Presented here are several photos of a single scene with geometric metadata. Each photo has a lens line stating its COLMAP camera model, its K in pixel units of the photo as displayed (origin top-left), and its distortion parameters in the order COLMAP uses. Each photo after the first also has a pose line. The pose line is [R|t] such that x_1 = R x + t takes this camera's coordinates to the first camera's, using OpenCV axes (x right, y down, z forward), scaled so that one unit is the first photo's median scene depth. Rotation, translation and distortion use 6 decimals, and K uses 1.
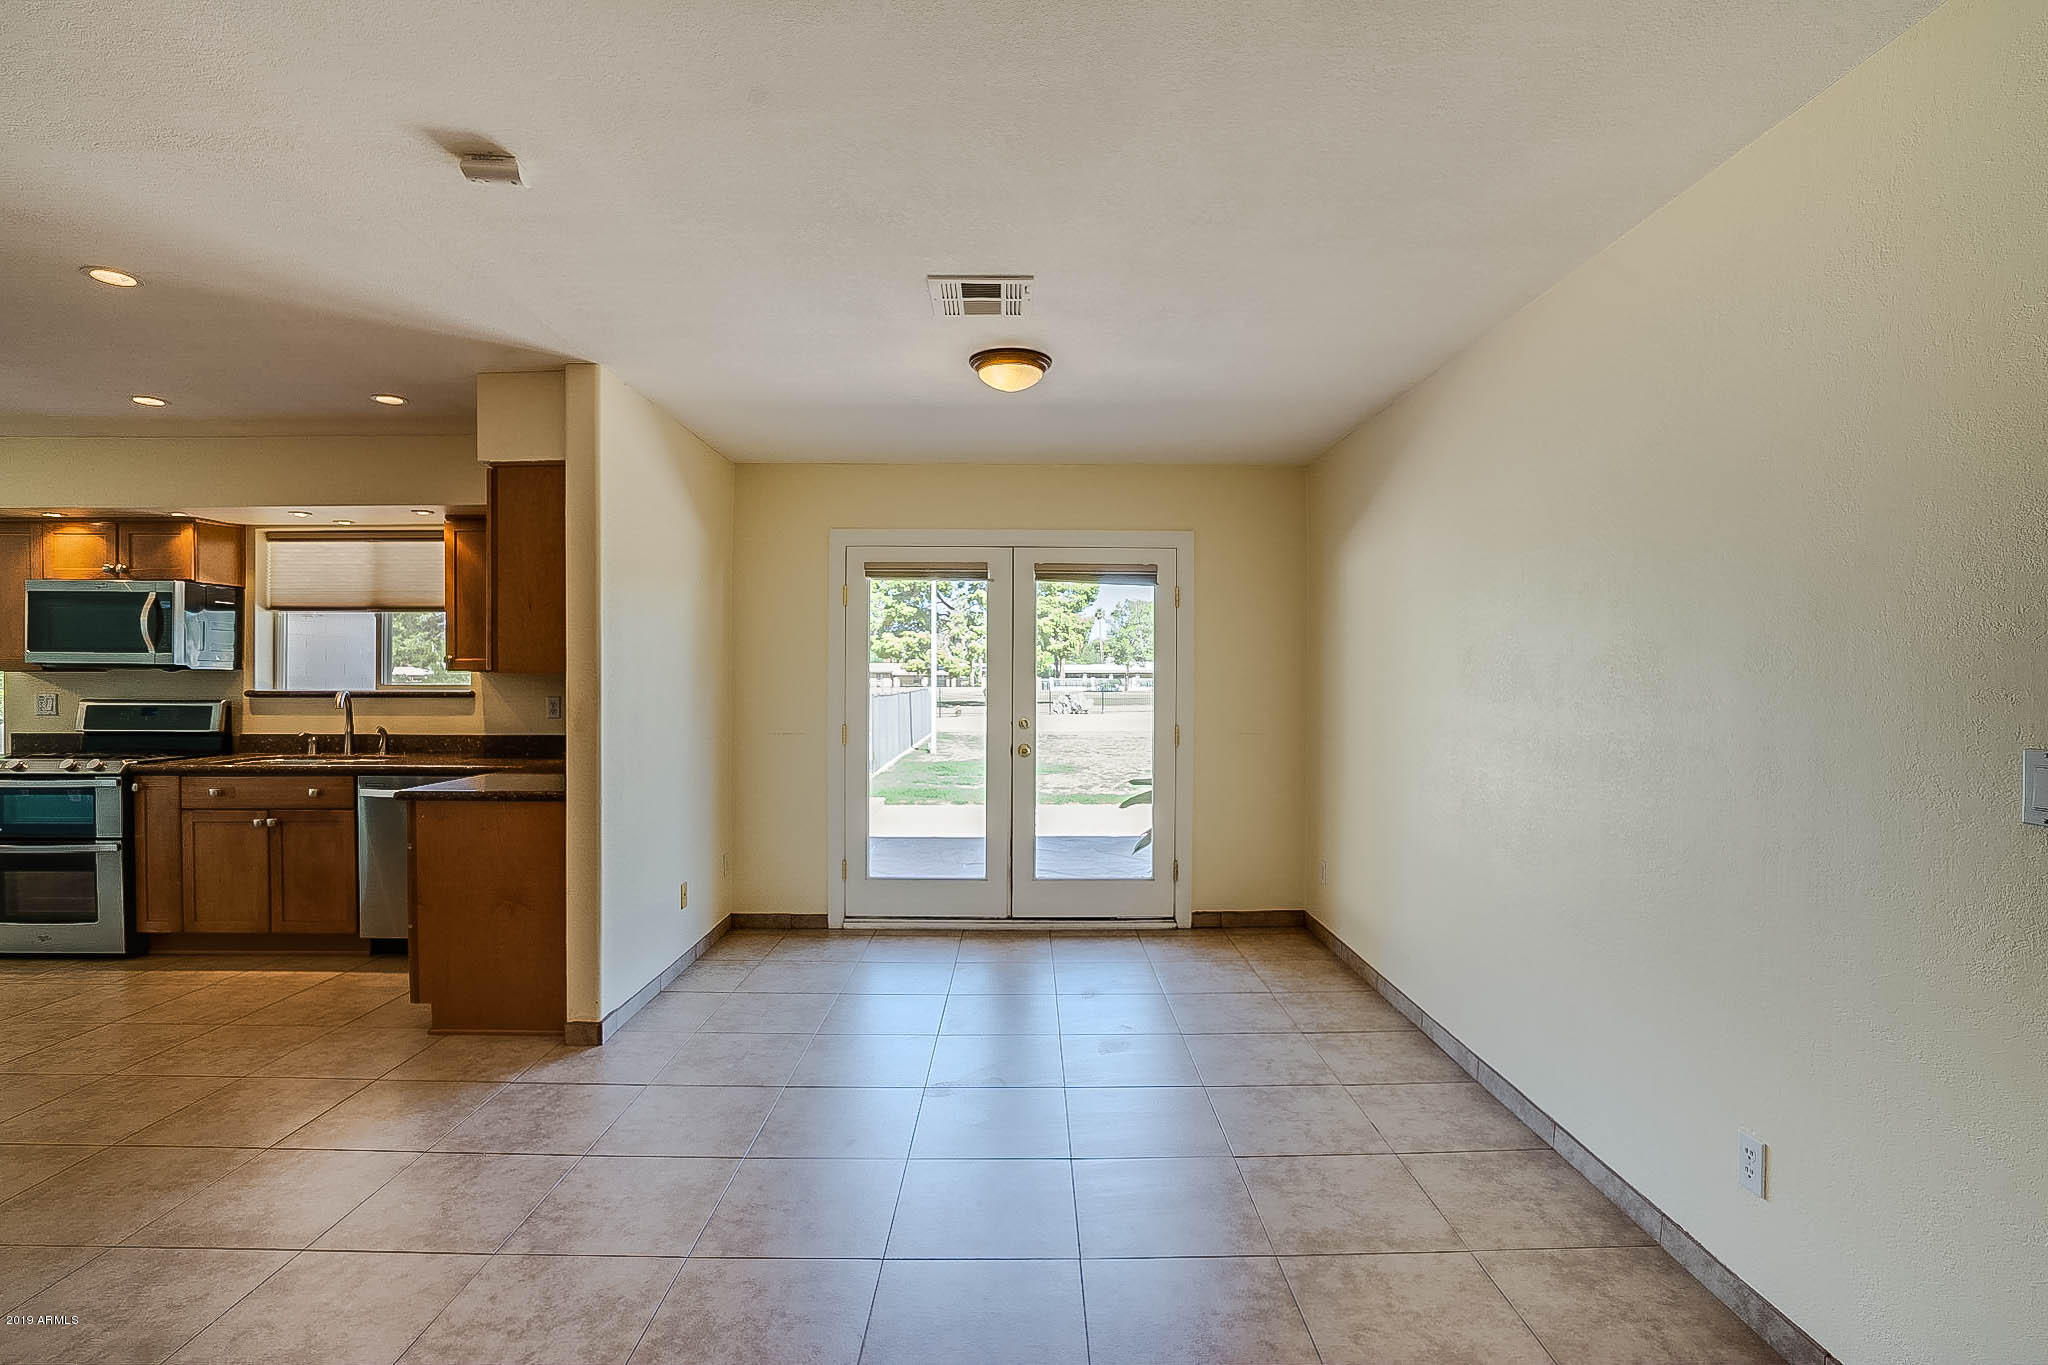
lens RADIAL K [[951.0, 0, 1031.8], [0, 951.0, 687.6], [0, 0, 1]] dist [-0.054931, 0.018444]
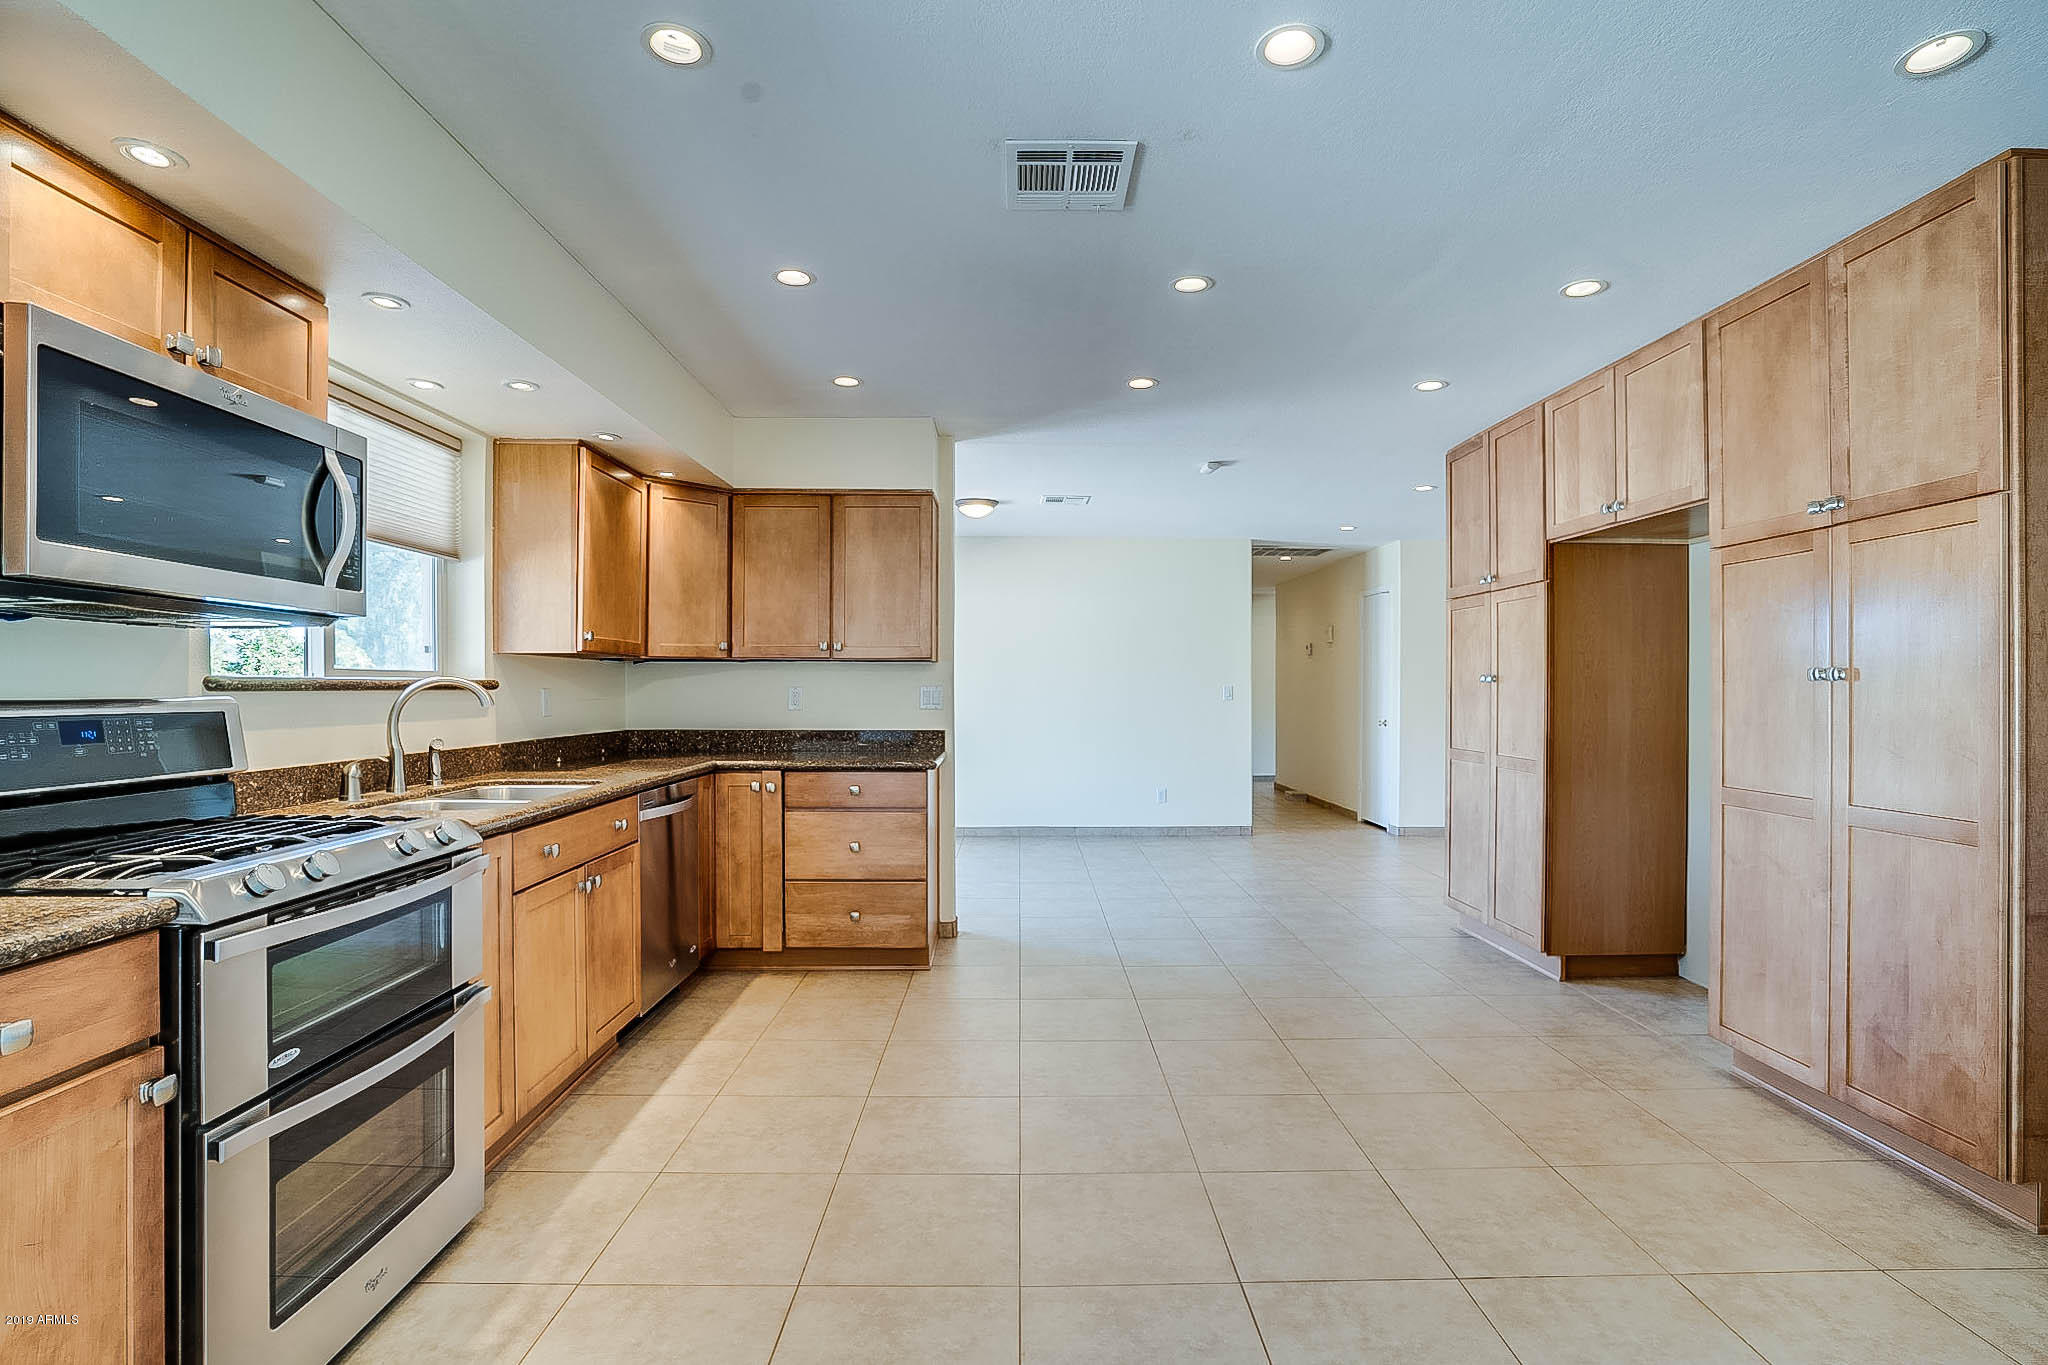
lens RADIAL K [[951.0, 0, 1031.8], [0, 951.0, 687.6], [0, 0, 1]] dist [-0.054931, 0.018444]
pose [[-0.004121, -0.002953, 0.999987, -1.372959], [0.012369, 0.999919, 0.003004, 0.013076], [-0.999915, 0.012381, -0.004085, 0.652308]]
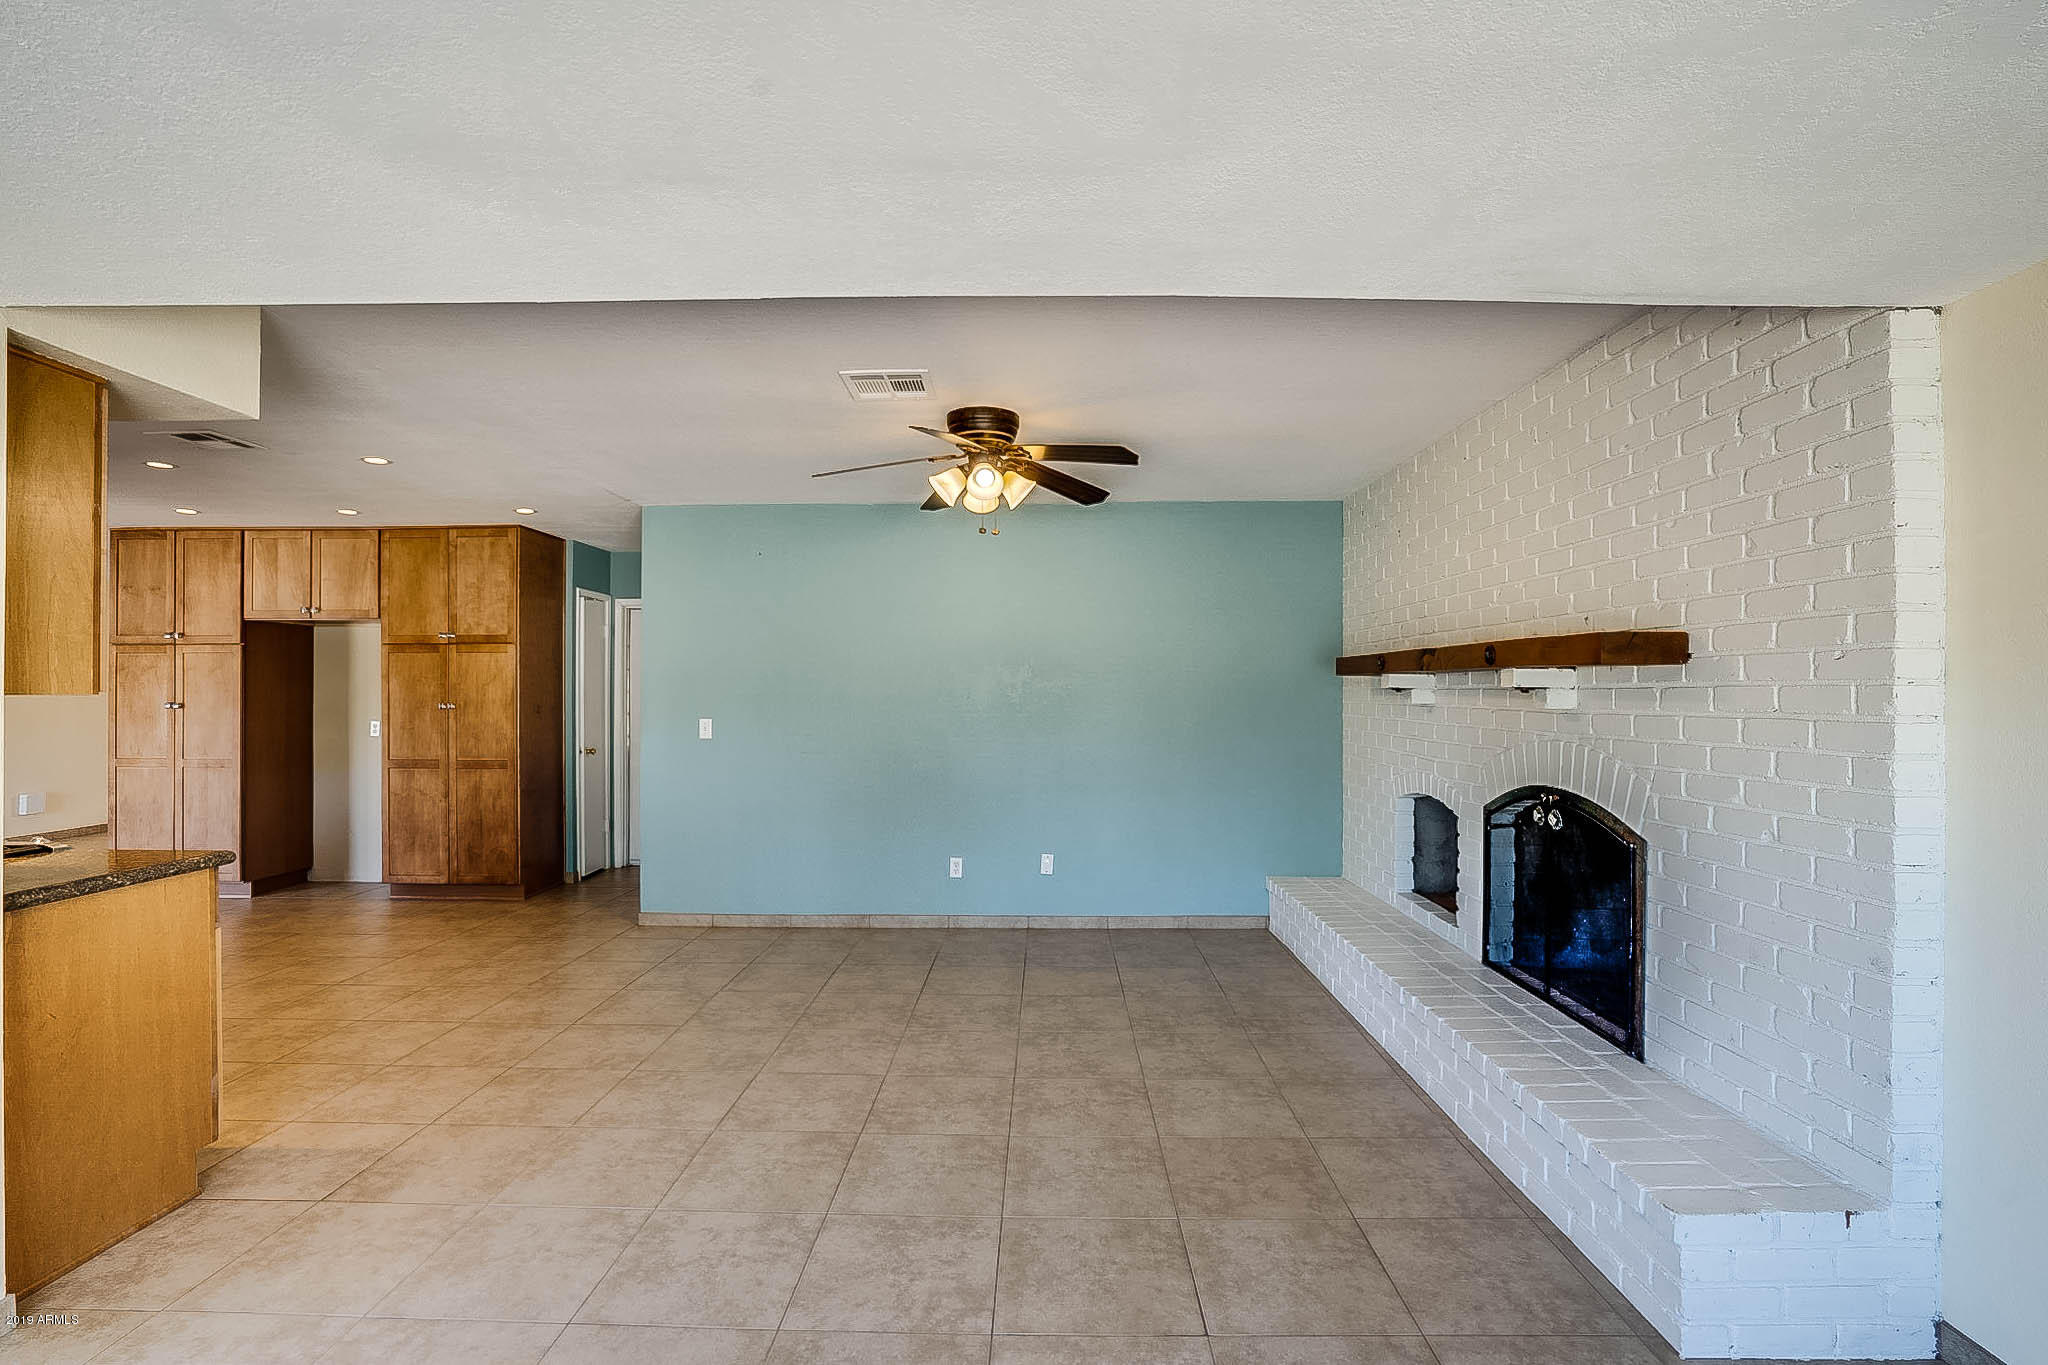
lens RADIAL K [[951.0, 0, 1031.8], [0, 951.0, 687.6], [0, 0, 1]] dist [-0.054931, 0.018444]
pose [[-0.999752, -0.001121, 0.022258, -1.678637], [-0.000906, 0.999953, 0.009653, -0.026604], [-0.022268, 0.009631, -0.999706, 1.467441]]
